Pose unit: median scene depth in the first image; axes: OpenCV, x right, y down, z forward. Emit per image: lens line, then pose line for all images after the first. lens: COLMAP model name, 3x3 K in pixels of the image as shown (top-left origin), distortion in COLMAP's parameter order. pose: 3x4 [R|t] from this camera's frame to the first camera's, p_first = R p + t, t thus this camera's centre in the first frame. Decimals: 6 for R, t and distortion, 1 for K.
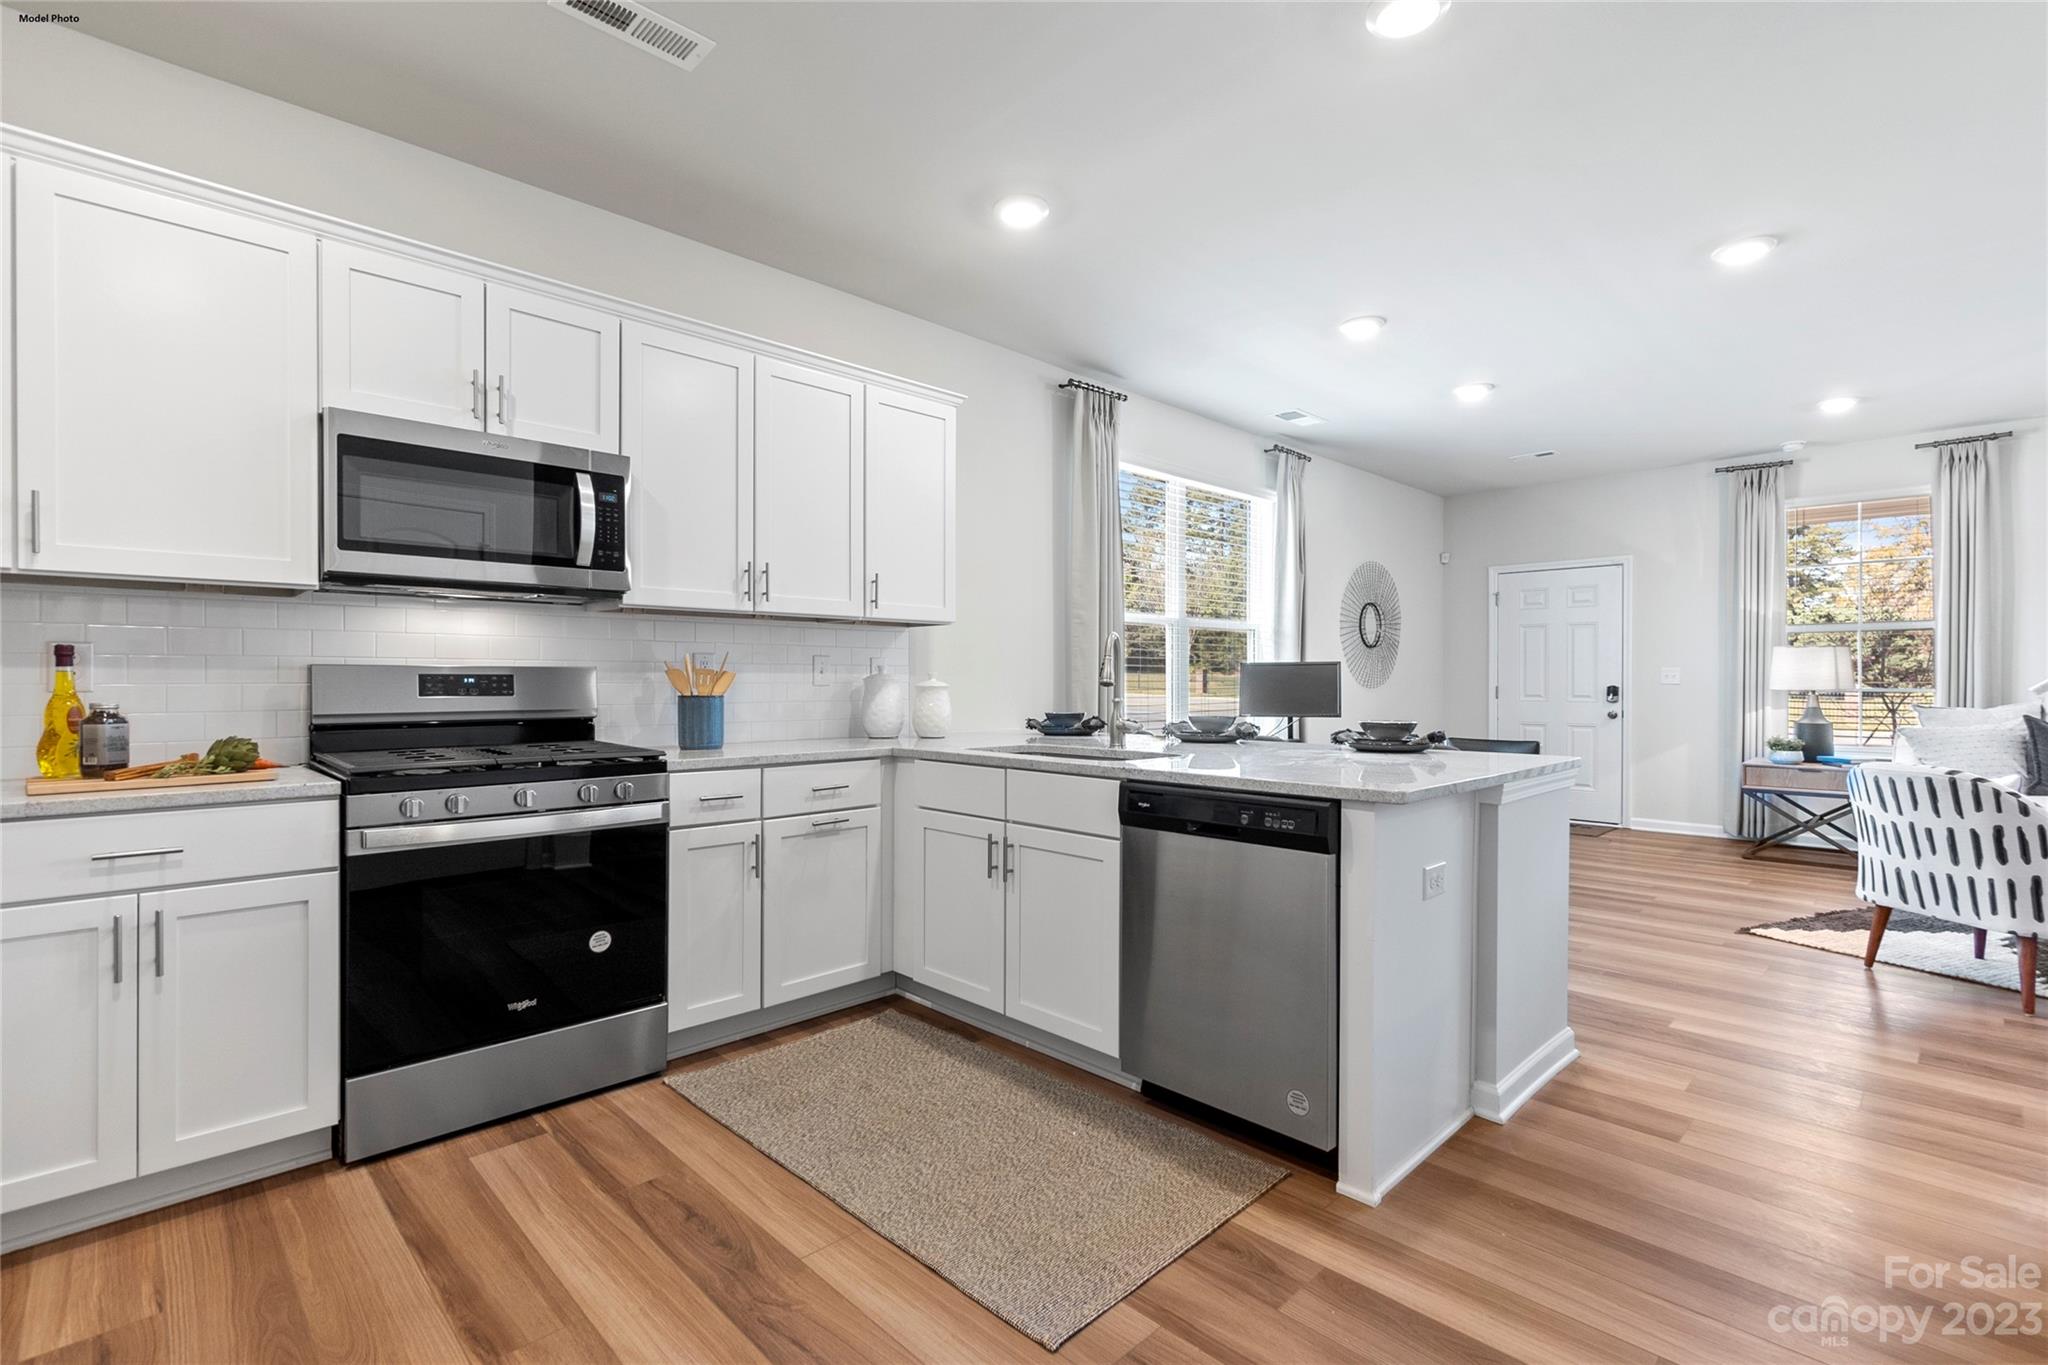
lens RADIAL K [[892.4, 0, 949.9], [0, 892.4, 676.2], [0, 0, 1]] dist [-0.002307, -0.000337]
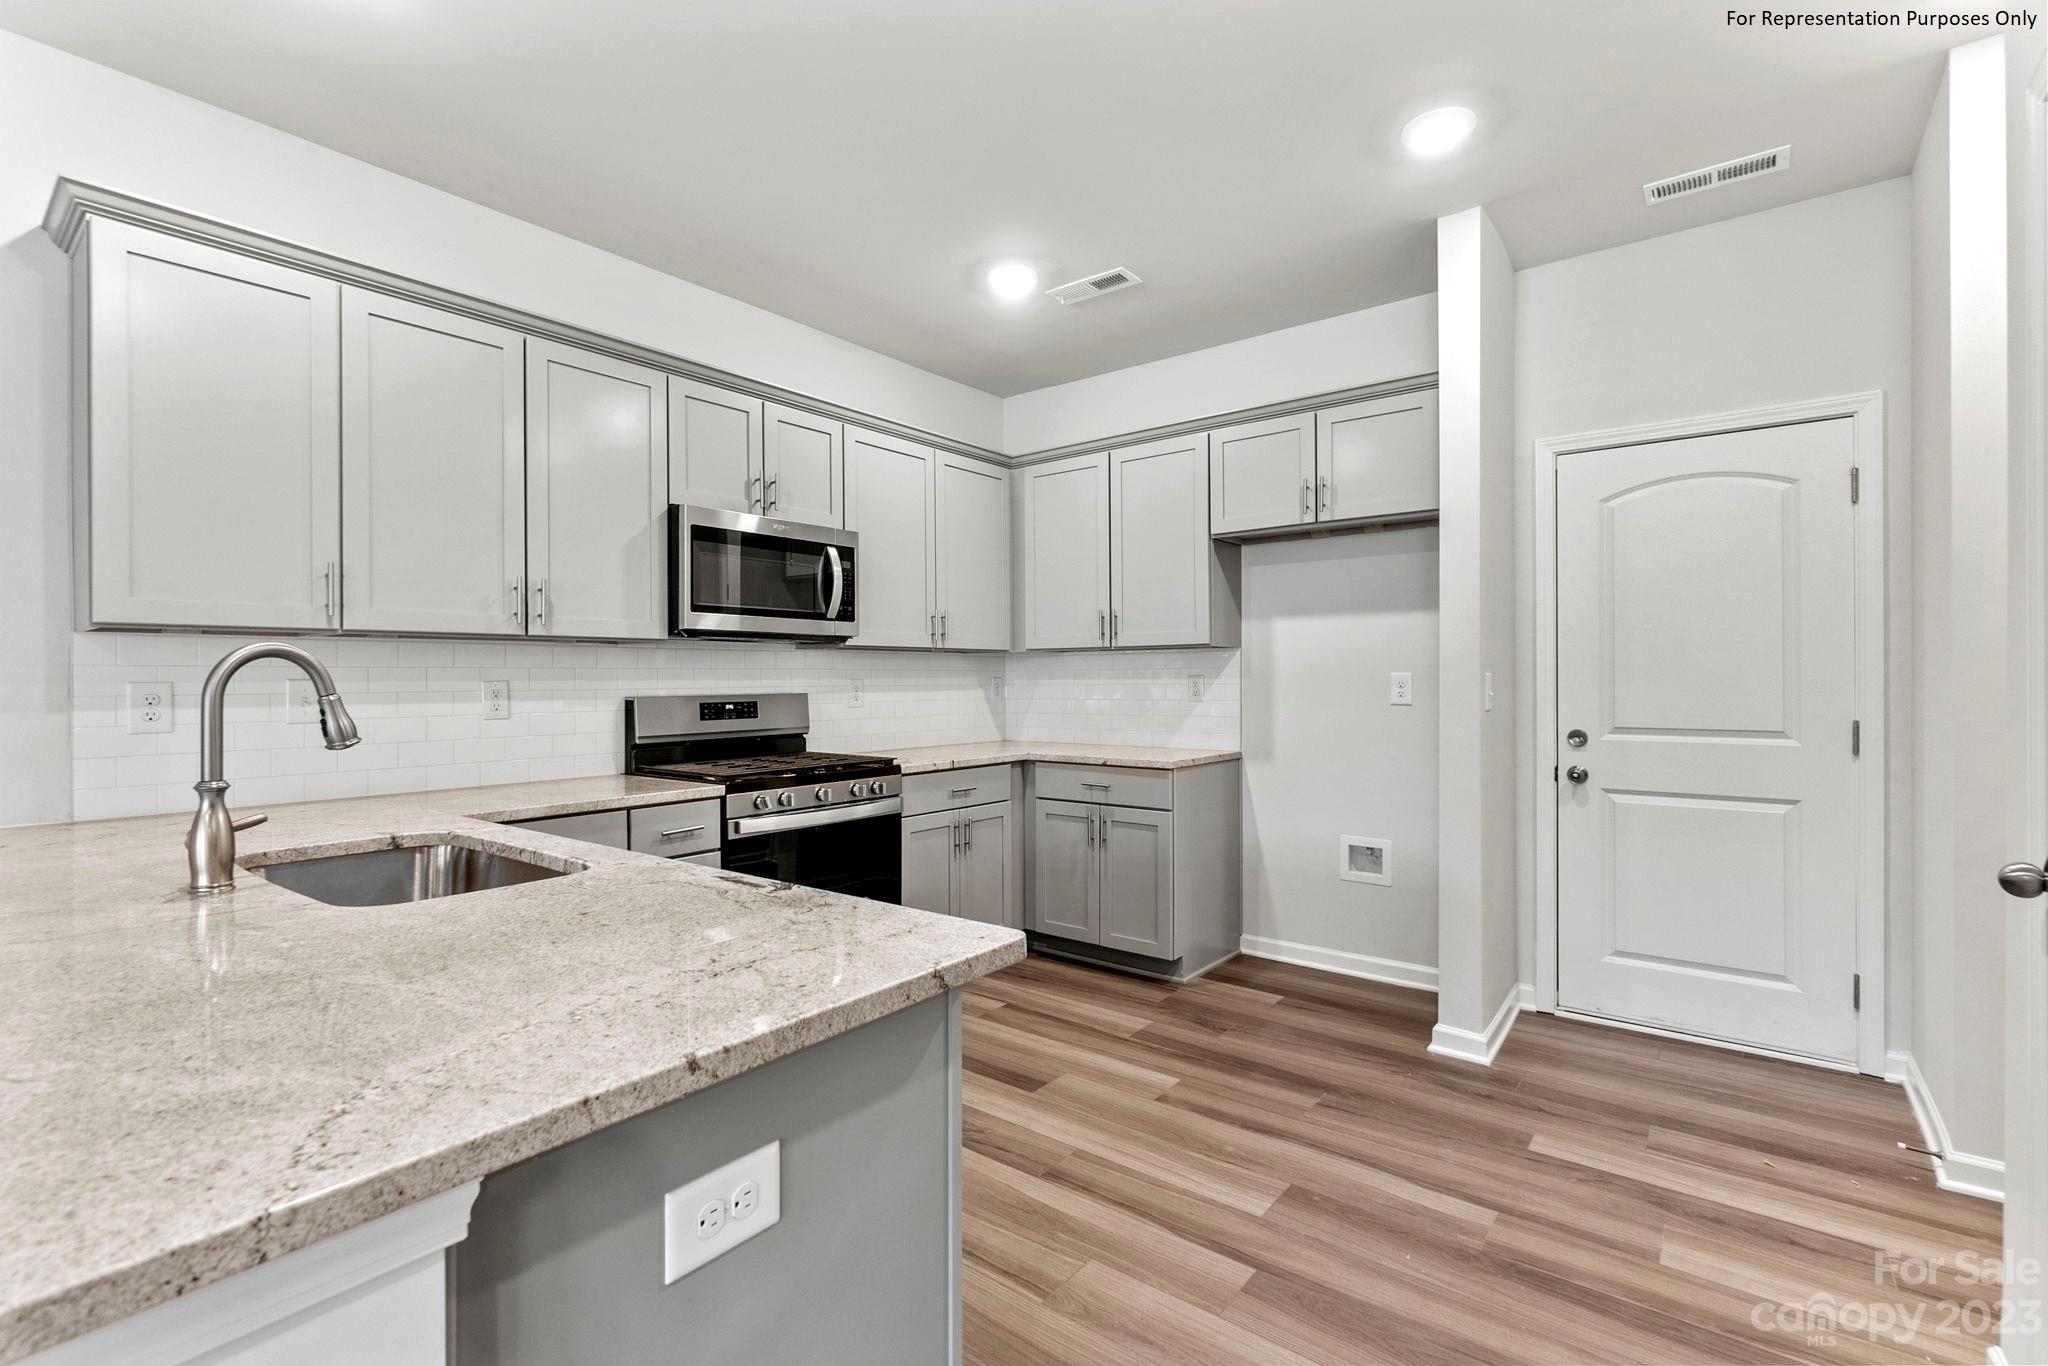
lens RADIAL K [[921.9, 0, 1022.7], [0, 921.9, 676.6], [0, 0, 1]] dist [0.000886, -0.000062]
pose [[0.983110, -0.005072, 0.182946, -0.396931], [0.006023, 0.999971, -0.004639, -0.031794], [-0.182917, 0.005662, 0.983112, -0.383682]]
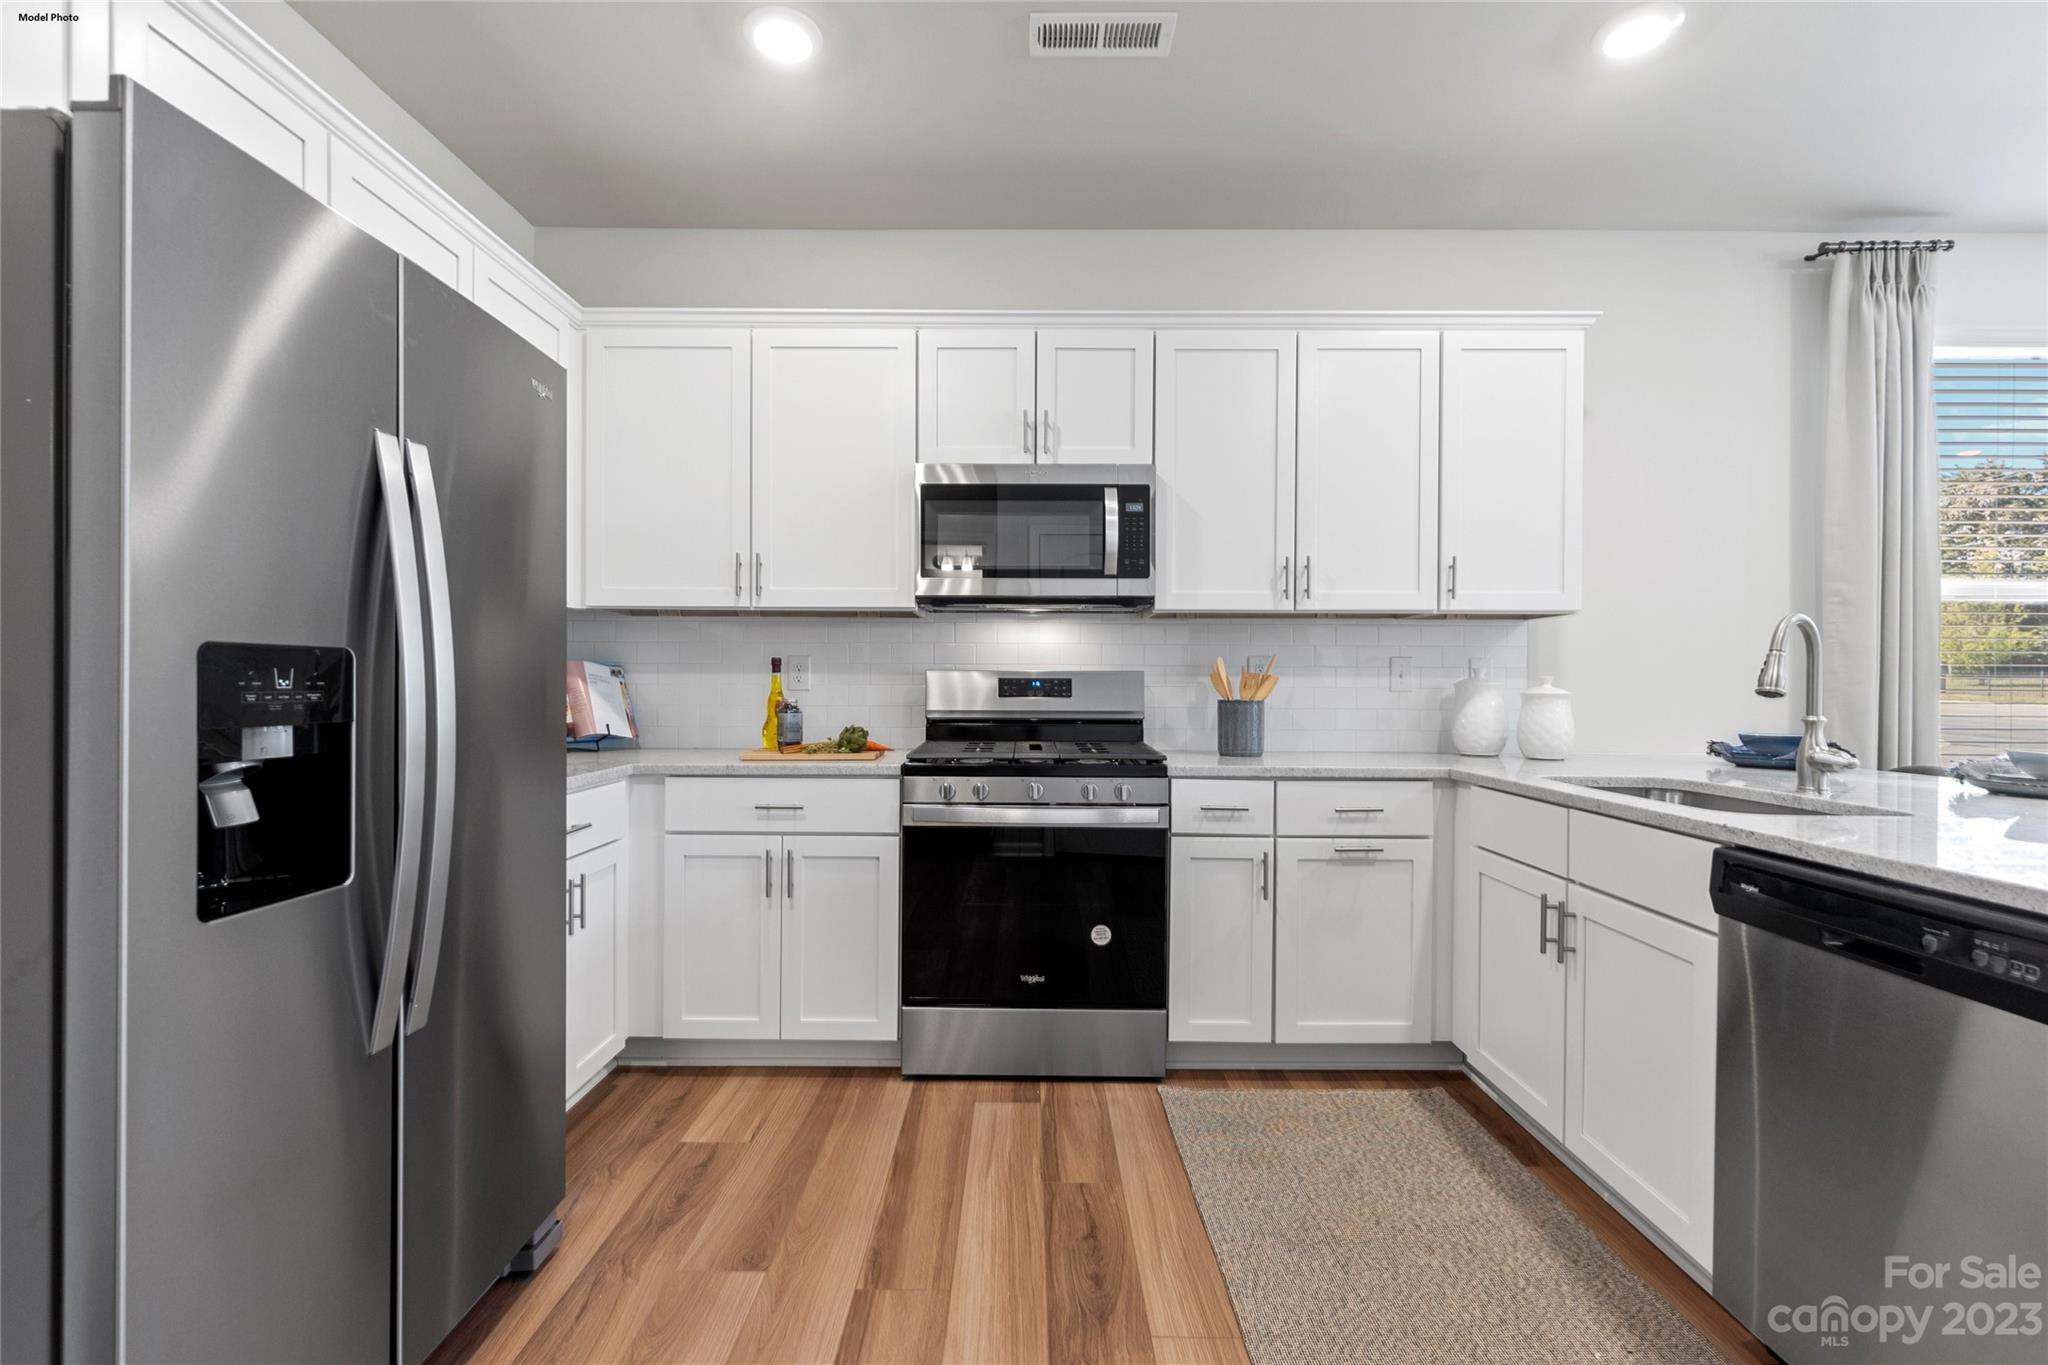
lens RADIAL K [[866.6, 0, 1024.0], [0, 866.6, 682.5], [0, 0, 1]] dist [0.001451, -0.000321]
pose [[0.749431, 0.003703, -0.662073, 0.195387], [-0.002241, 0.999993, 0.003056, -0.000376], [0.662079, -0.000806, 0.749433, 0.171372]]
